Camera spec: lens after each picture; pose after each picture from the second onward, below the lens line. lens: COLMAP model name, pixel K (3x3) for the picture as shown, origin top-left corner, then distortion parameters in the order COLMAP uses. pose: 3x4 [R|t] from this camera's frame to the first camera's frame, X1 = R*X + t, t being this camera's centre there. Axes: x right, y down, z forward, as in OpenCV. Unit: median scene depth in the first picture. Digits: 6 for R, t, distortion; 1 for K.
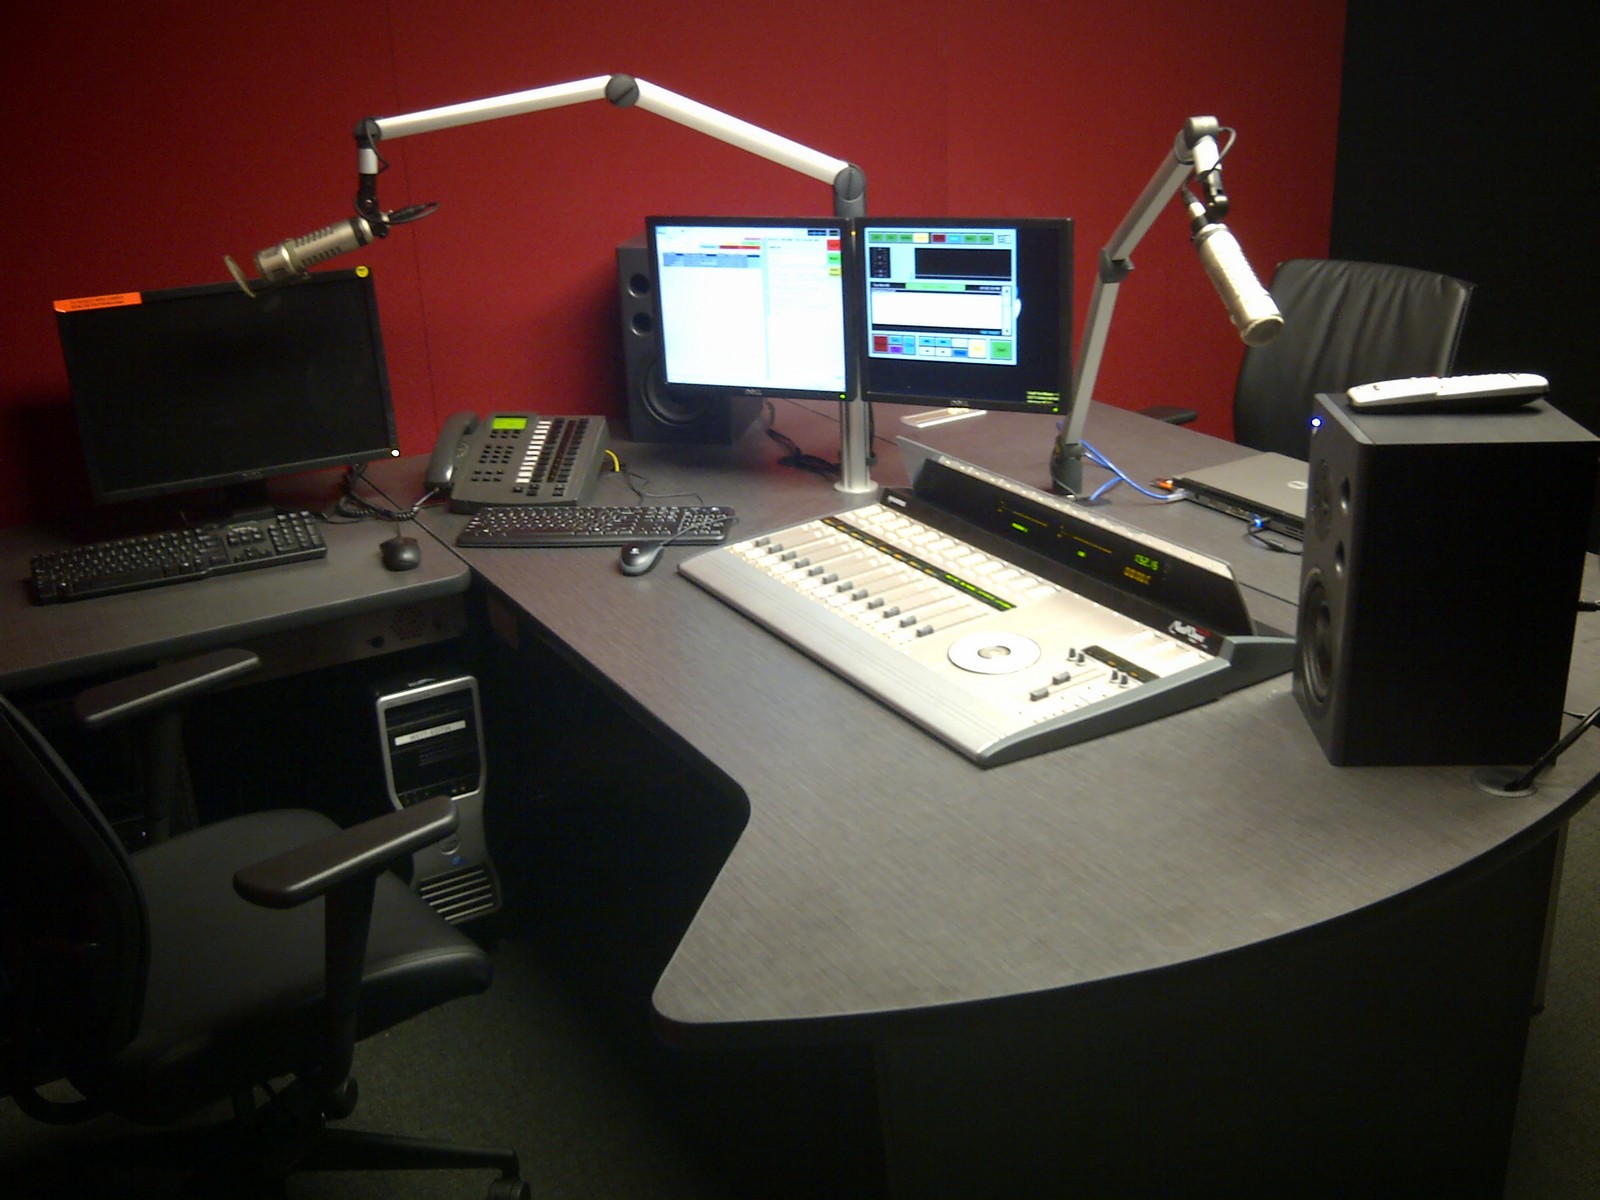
lens RADIAL K [[1615.0, 0, 800.0], [0, 1615.0, 600.0], [0, 0, 1]] dist [-0.001688, -0.015469]
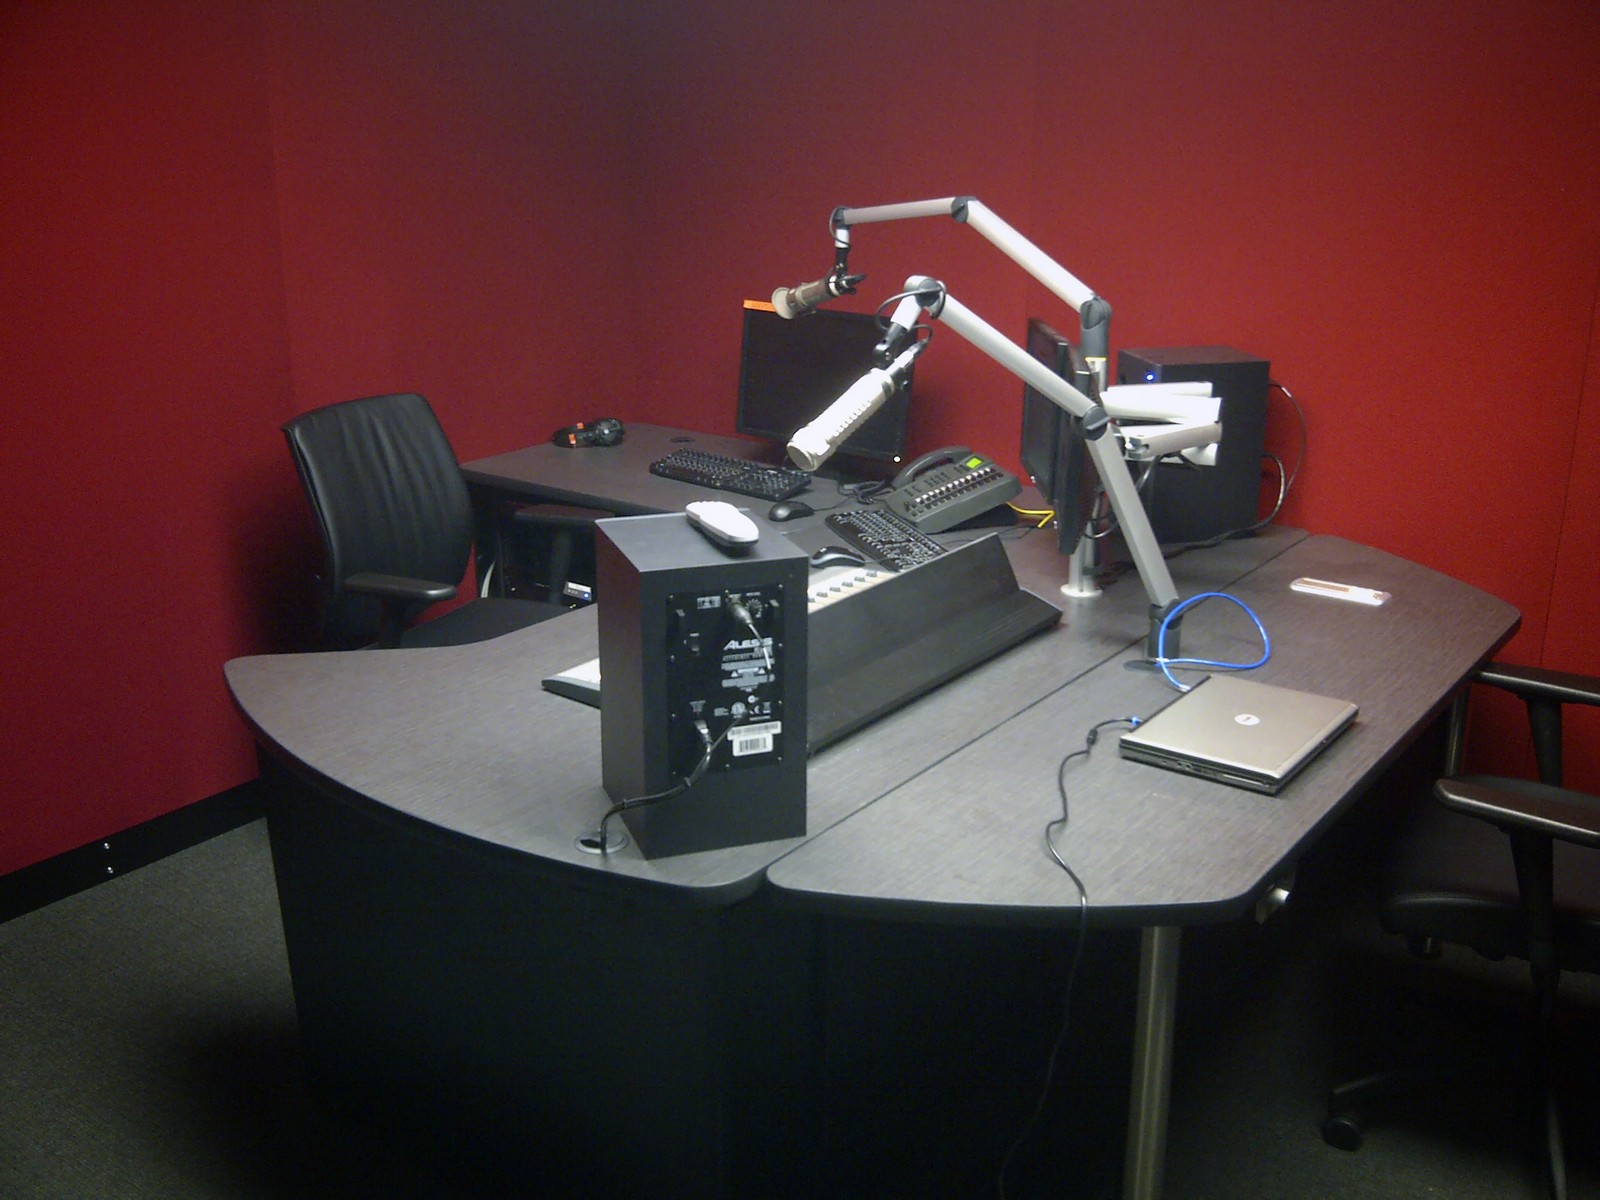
lens RADIAL K [[1615.0, 0, 800.0], [0, 1615.0, 600.0], [0, 0, 1]] dist [-0.001688, -0.015469]
pose [[0.398985, 0.312268, -0.862148, 0.987534], [-0.351265, 0.920553, 0.170863, -0.201479], [0.847009, 0.234671, 0.476976, 0.360797]]
